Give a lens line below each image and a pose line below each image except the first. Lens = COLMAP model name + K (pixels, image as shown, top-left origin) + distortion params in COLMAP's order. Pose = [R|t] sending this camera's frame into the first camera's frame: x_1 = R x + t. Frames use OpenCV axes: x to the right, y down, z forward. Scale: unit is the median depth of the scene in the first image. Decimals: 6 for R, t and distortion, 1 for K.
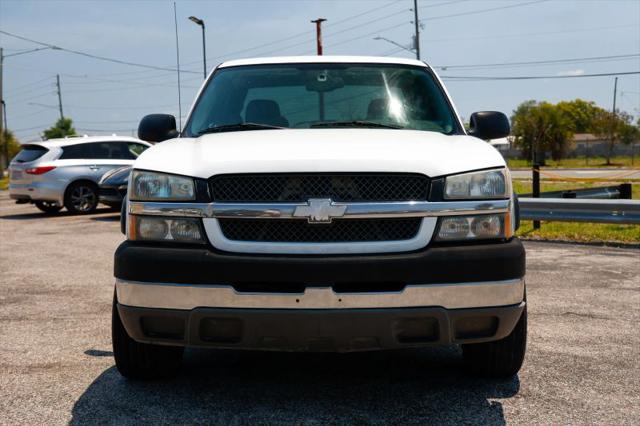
lens RADIAL K [[805.2, 0, 320.8], [0, 805.2, 213.1], [0, 0, 1]] dist [0.075578, 0.000000]
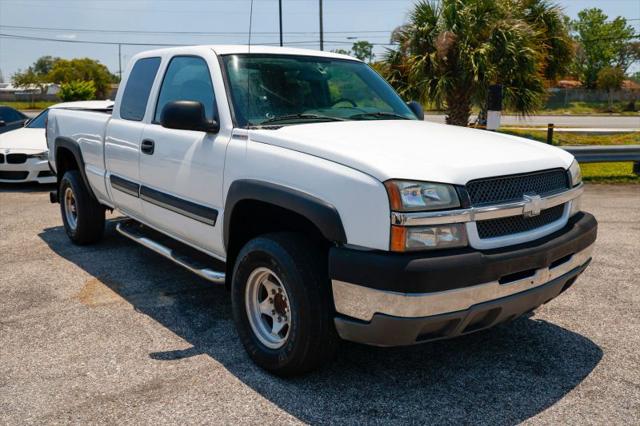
lens RADIAL K [[561.5, 0, 318.6], [0, 561.5, 207.9], [0, 0, 1]] dist [-0.013456, 0.019181]
pose [[0.767774, -0.107843, 0.631580, -0.665239], [0.030880, 0.990816, 0.131644, -0.102120], [-0.639976, -0.081569, 0.764053, 0.484759]]
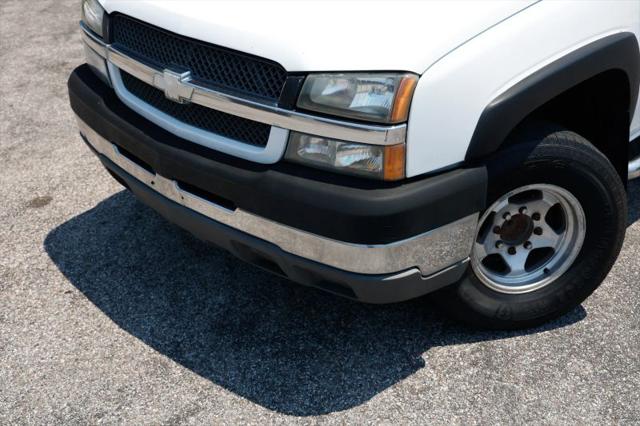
lens RADIAL K [[730.5, 0, 321.2], [0, 730.5, 217.3], [0, 0, 1]] dist [0.062124, 0.000000]
pose [[0.729721, 0.330881, -0.598352, 0.496592], [-0.035071, 0.892071, 0.450533, -0.187471], [0.682845, -0.307779, 0.662567, 0.497922]]
